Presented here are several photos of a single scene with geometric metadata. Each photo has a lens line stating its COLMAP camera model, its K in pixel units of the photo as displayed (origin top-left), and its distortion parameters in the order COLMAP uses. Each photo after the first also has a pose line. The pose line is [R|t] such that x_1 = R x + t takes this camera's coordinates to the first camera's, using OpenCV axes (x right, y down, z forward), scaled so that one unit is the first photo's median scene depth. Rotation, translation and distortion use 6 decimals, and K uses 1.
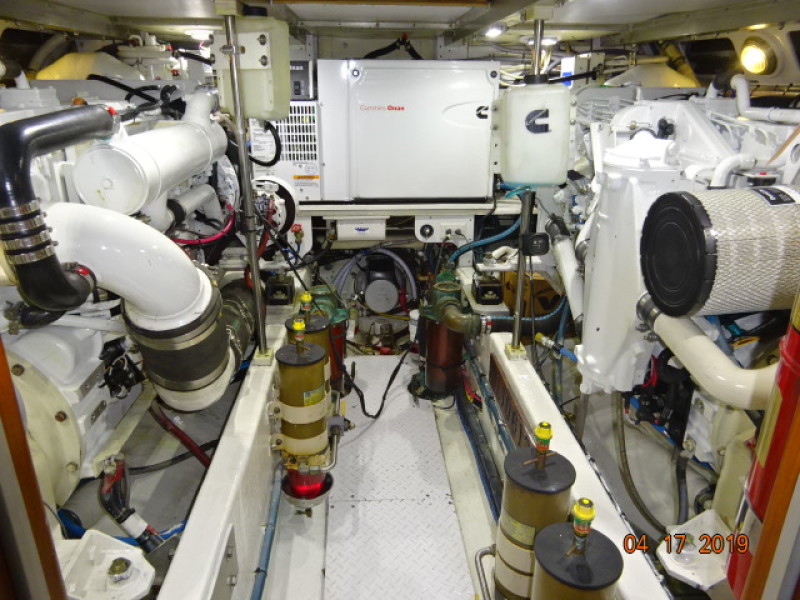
lens RADIAL K [[589.7, 0, 400.0], [0, 589.7, 300.0], [0, 0, 1]] dist [-0.002275, -0.009591]
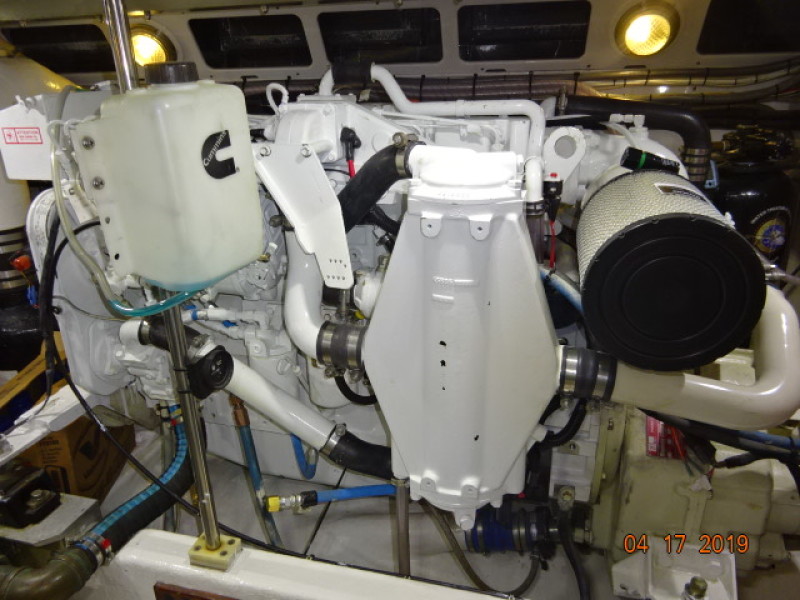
lens RADIAL K [[589.7, 0, 400.0], [0, 589.7, 300.0], [0, 0, 1]] dist [-0.002275, -0.009591]
pose [[0.318853, -0.356655, 0.878140, -0.140069], [0.364558, 0.901372, 0.233720, -0.173197], [-0.874888, 0.245611, 0.417427, 0.468359]]
